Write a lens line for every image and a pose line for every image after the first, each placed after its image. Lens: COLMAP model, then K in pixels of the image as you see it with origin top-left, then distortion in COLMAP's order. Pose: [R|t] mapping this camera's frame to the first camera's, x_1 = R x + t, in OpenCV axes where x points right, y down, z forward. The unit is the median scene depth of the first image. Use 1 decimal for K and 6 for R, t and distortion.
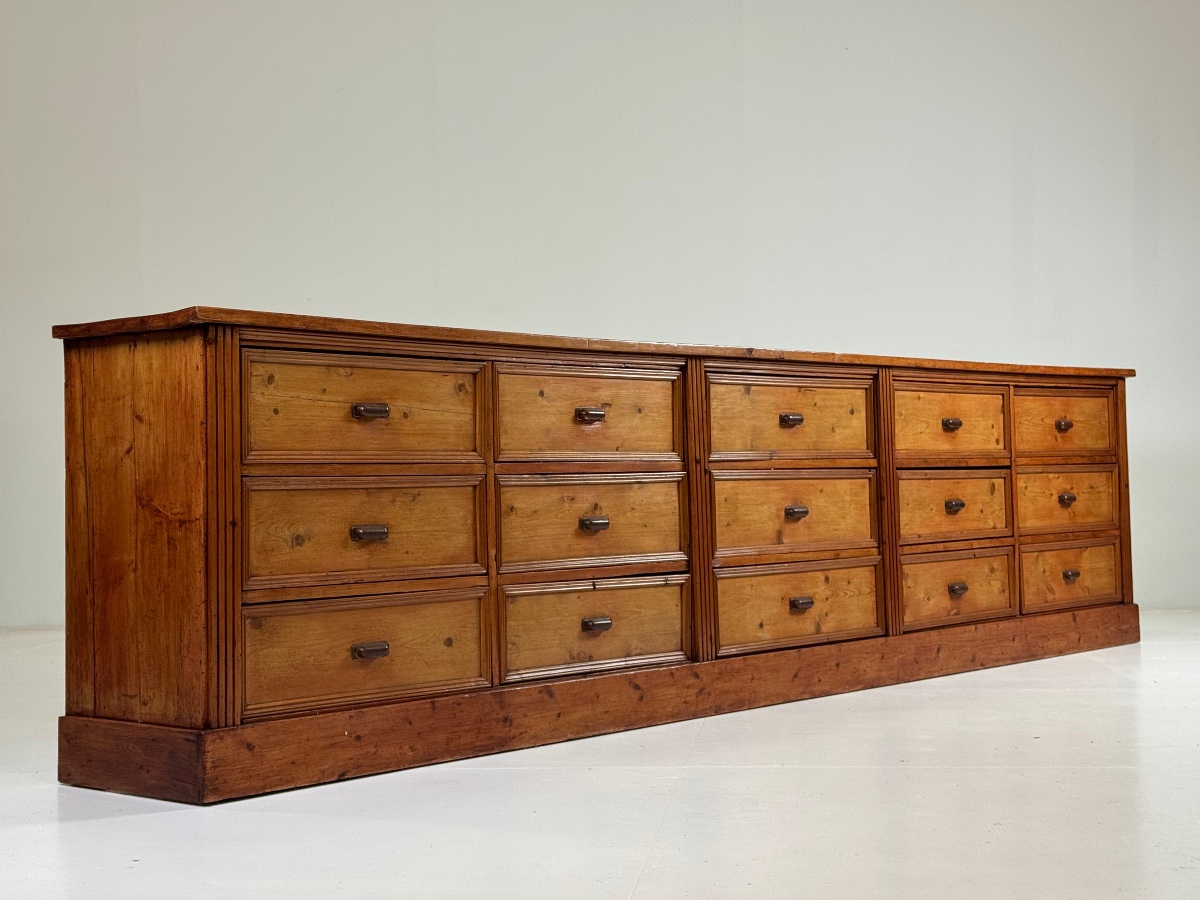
lens RADIAL K [[1842.3, 0, 599.4], [0, 1842.3, 429.2], [0, 0, 1]] dist [0.103959, 0.033933]
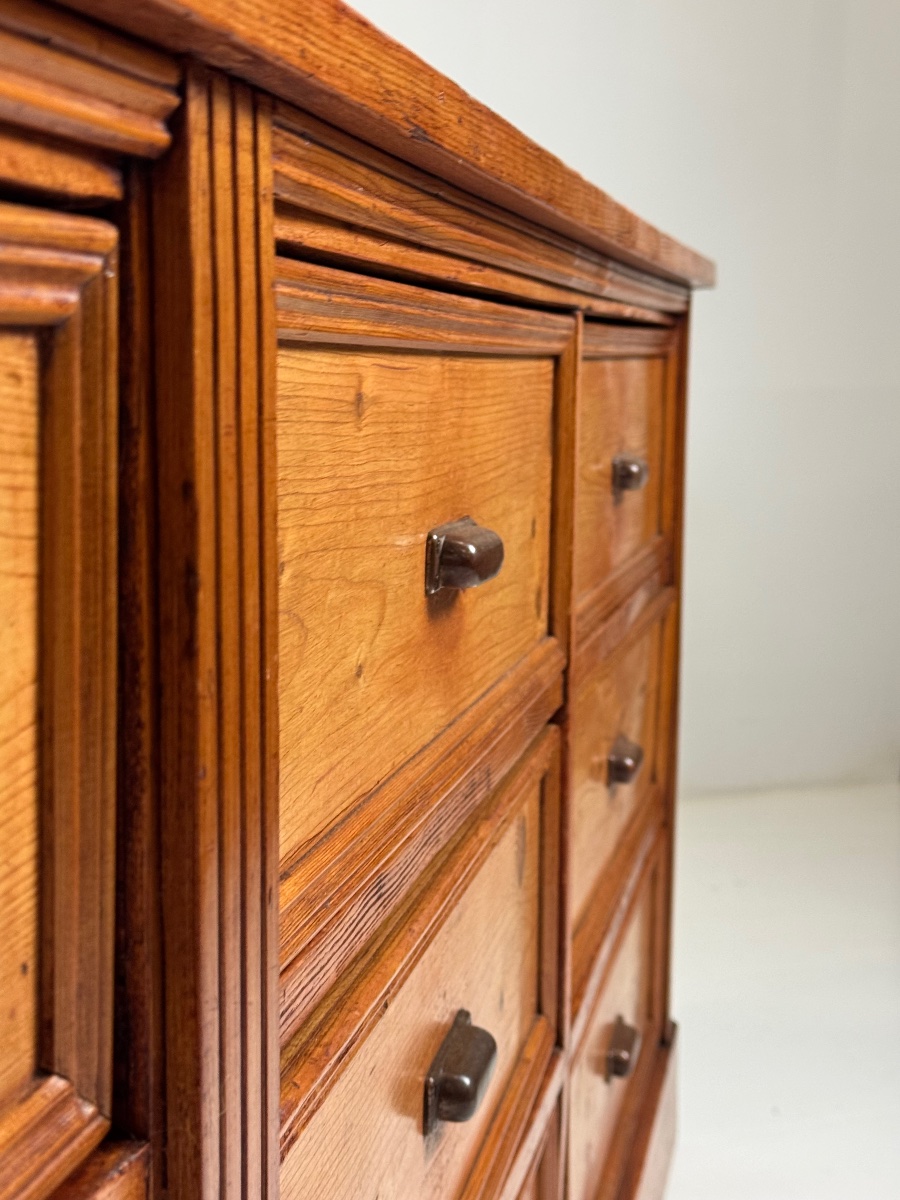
lens RADIAL K [[1842.3, 0, 450.0], [0, 1842.3, 600.0], [0, 0, 1]] dist [0.103959, 0.033933]
pose [[0.861122, -0.026698, 0.507697, 0.145596], [-0.054052, 0.988152, 0.143643, -0.027999], [-0.505517, -0.151136, 0.849476, 1.127317]]
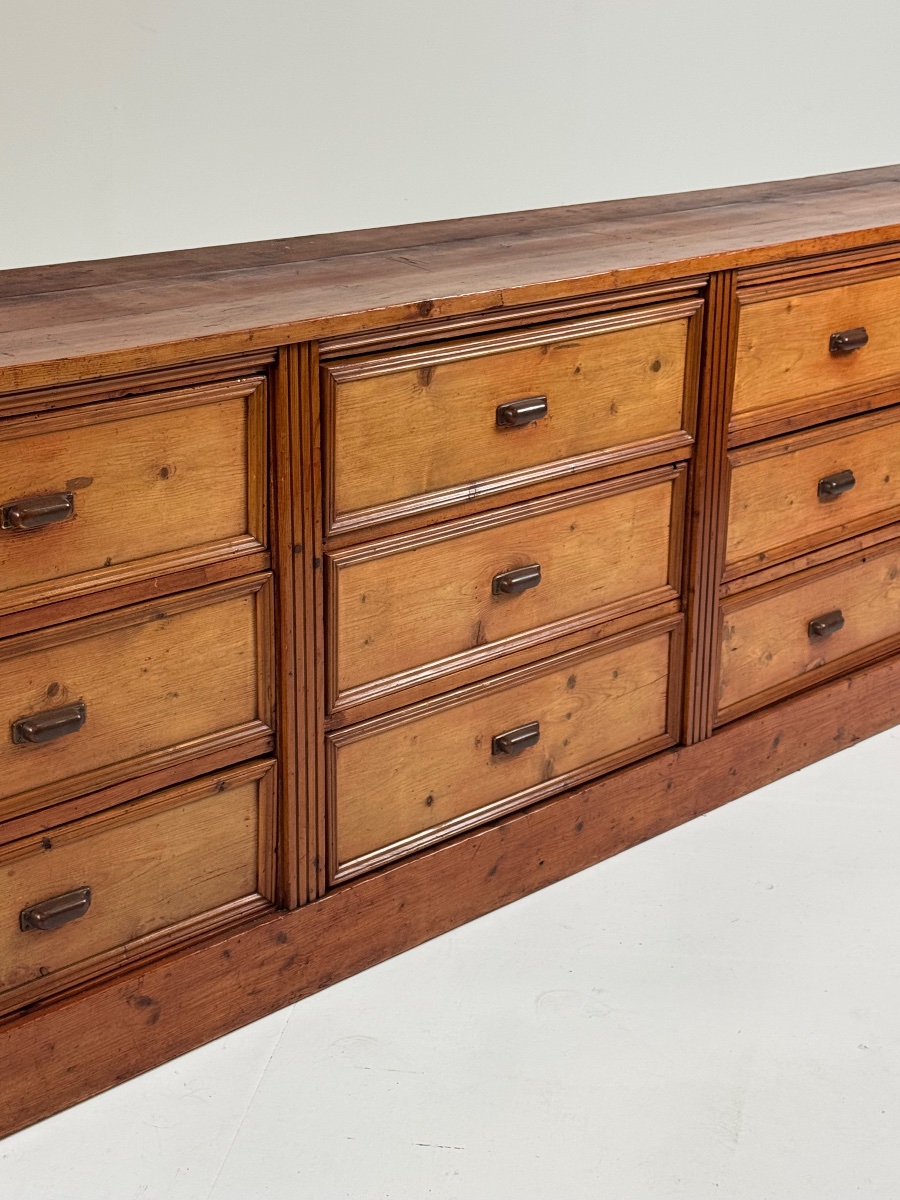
lens RADIAL K [[2025.6, 0, 450.0], [0, 2025.6, 600.0], [0, 0, 1]] dist [0.143666, -0.014624]
pose [[0.998134, 0.053806, -0.028877, 0.120781], [-0.040627, 0.938166, 0.343792, -0.175605], [0.045590, -0.341978, 0.938602, 0.510201]]
